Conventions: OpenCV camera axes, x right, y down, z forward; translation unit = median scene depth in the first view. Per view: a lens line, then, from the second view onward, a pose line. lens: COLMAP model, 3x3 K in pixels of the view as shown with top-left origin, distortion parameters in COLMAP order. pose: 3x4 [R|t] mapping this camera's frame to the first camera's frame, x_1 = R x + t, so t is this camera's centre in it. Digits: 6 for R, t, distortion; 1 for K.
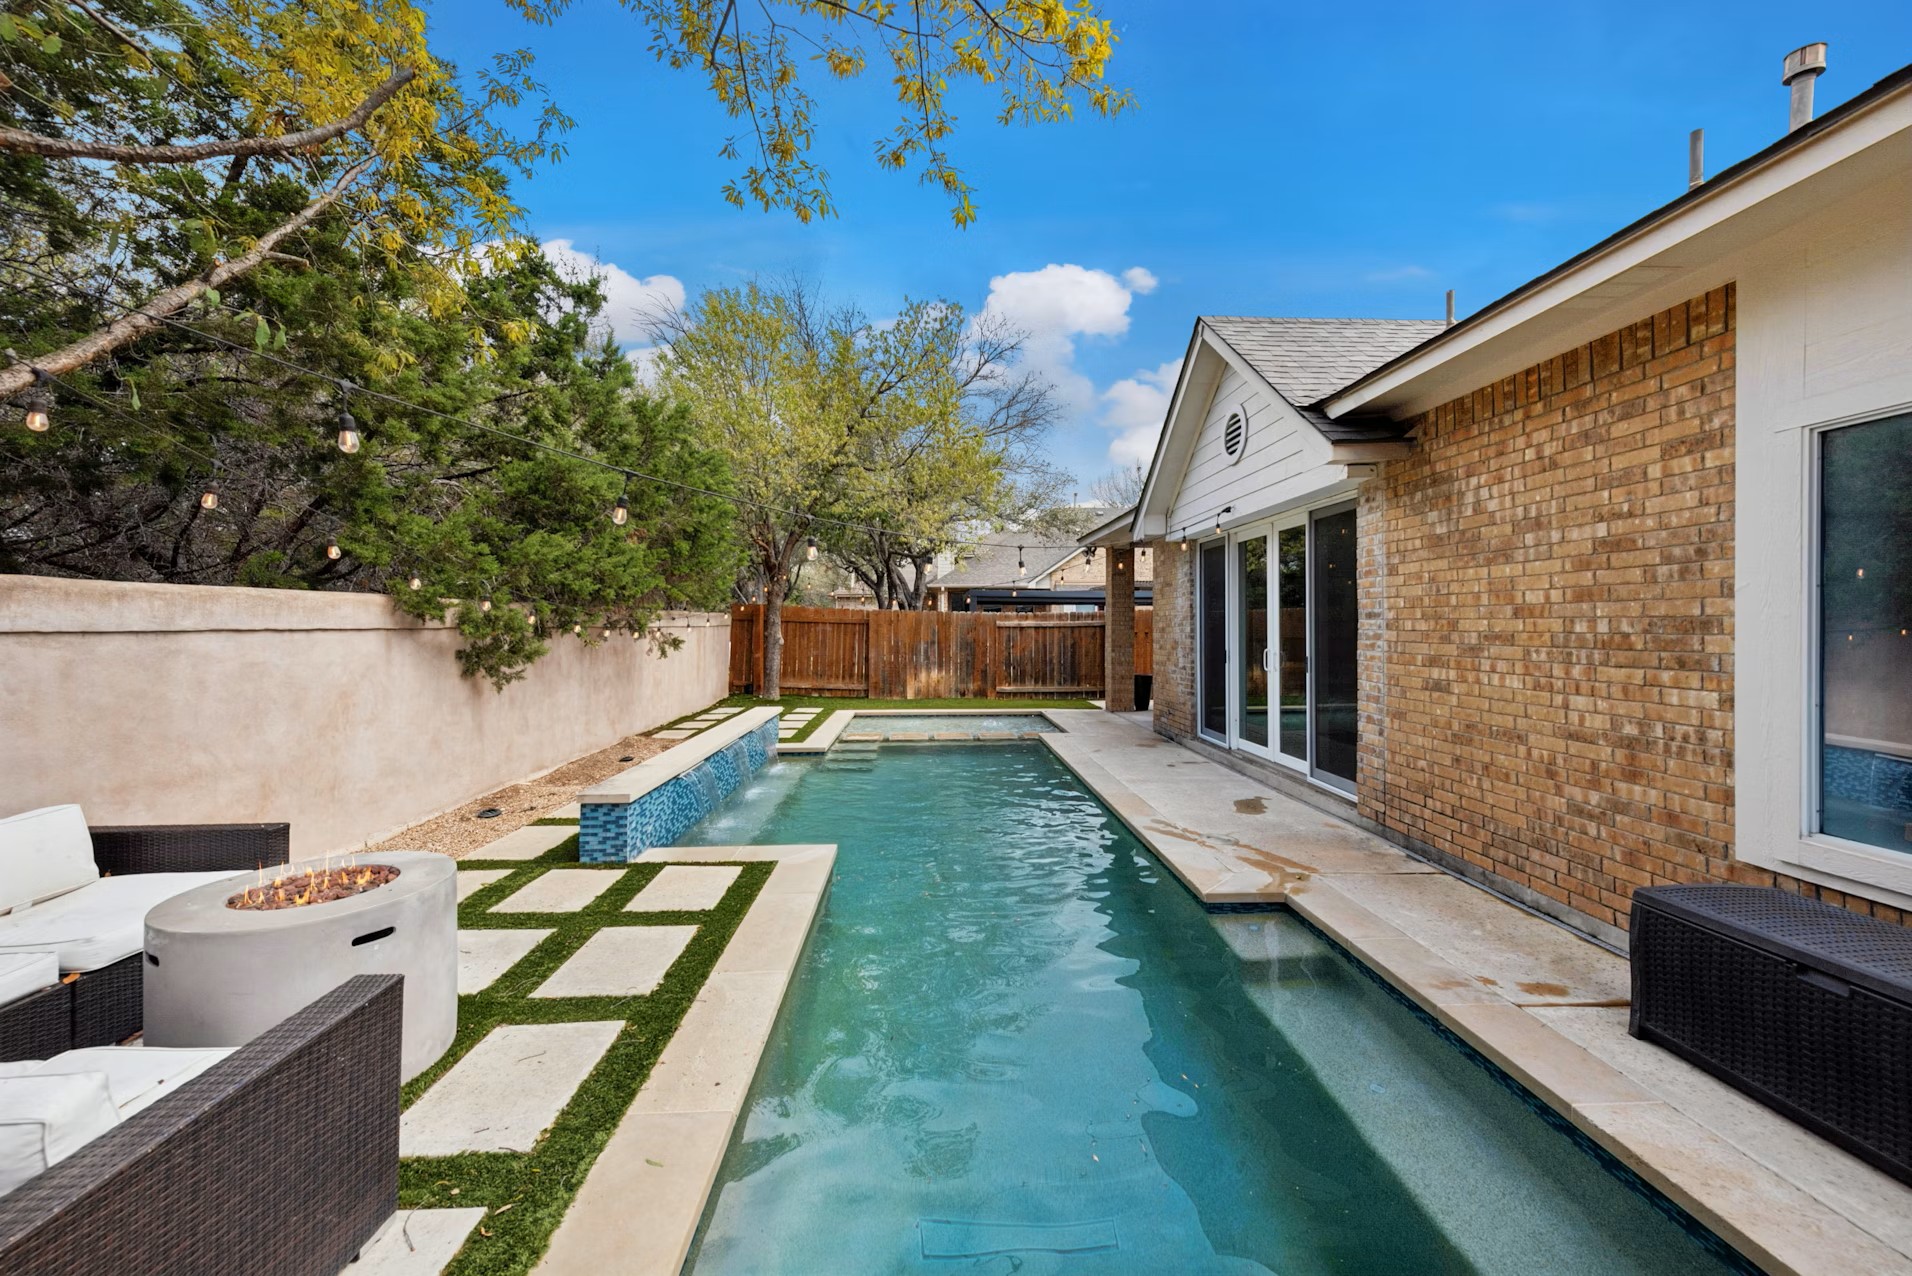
lens RADIAL K [[760.6, 0, 956.0], [0, 760.6, 638.0], [0, 0, 1]] dist [0.008663, -0.000275]
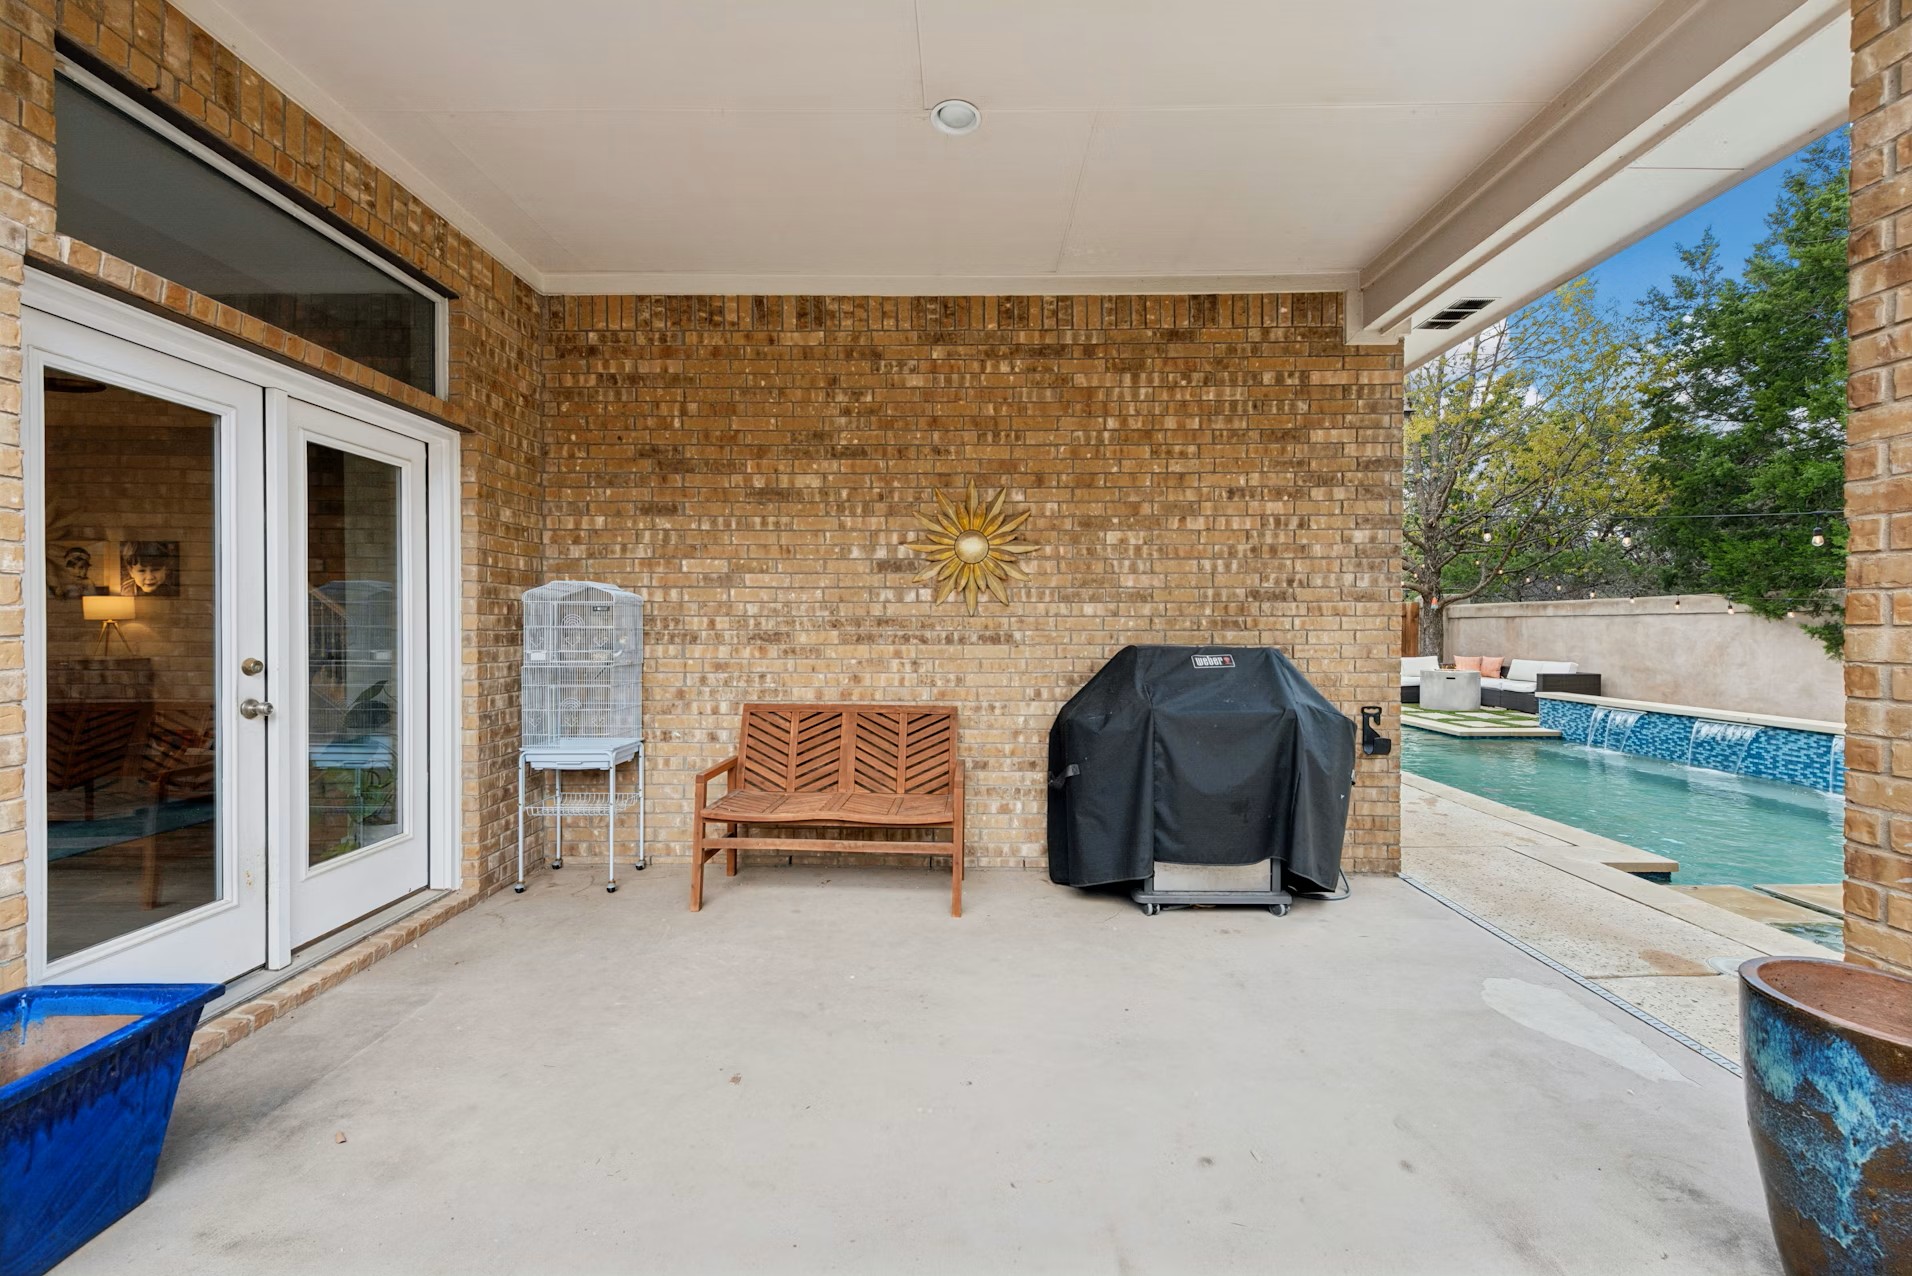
lens RADIAL K [[760.6, 0, 956.0], [0, 760.6, 638.0], [0, 0, 1]] dist [0.008663, -0.000275]
pose [[-0.998585, 0.003161, 0.053084, 1.196241], [0.004894, 0.999459, 0.032537, -0.024656], [-0.052953, 0.032751, -0.998060, 3.630613]]
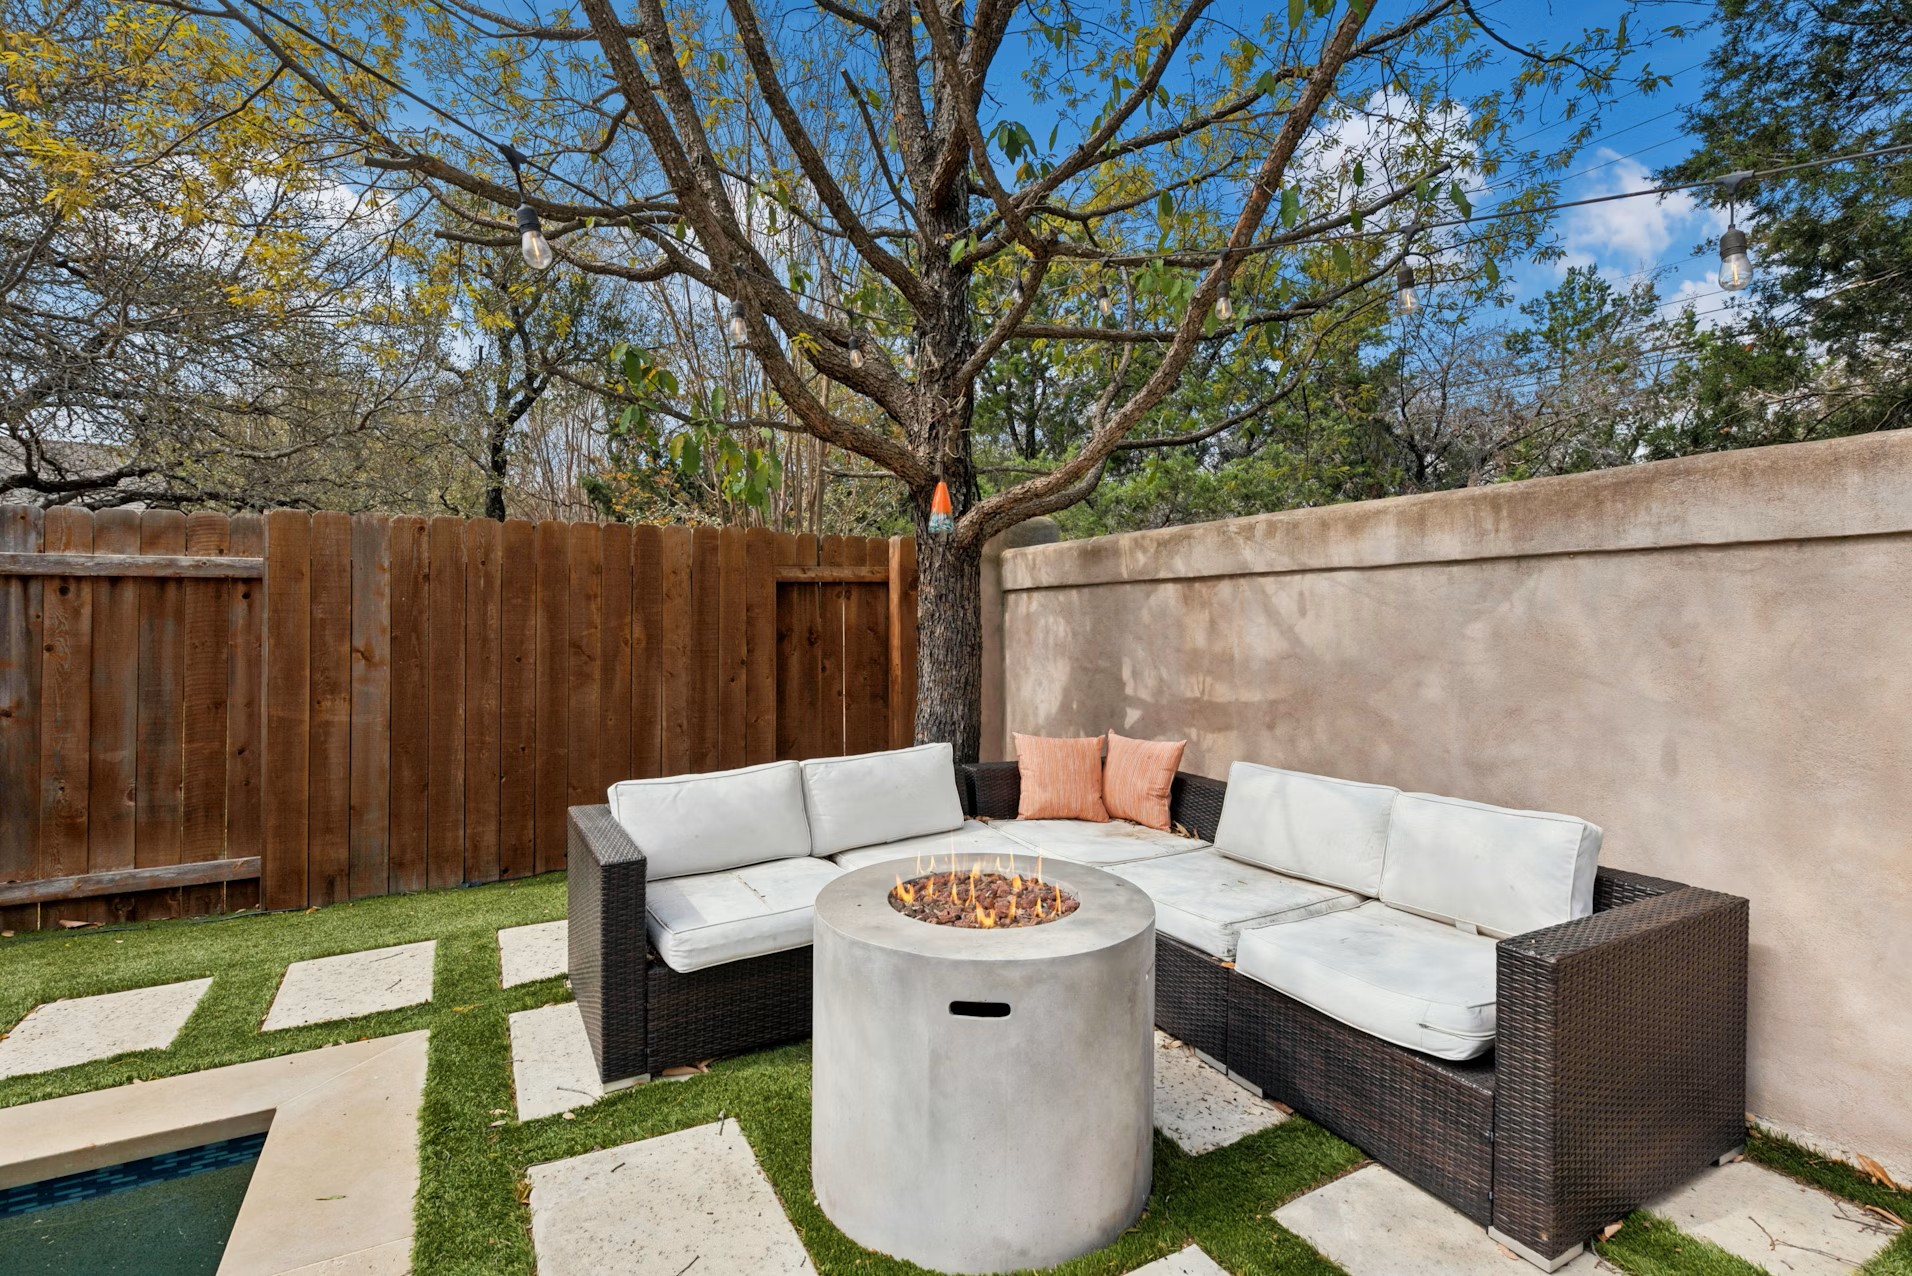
lens RADIAL K [[884.2, 0, 965.7], [0, 884.2, 616.7], [0, 0, 1]] dist [-0.000799, -0.001477]
pose [[-0.892155, -0.009311, -0.451632, -0.286603], [-0.013891, 0.999880, 0.006826, 0.041195], [0.451515, 0.012364, -0.892178, 1.072316]]
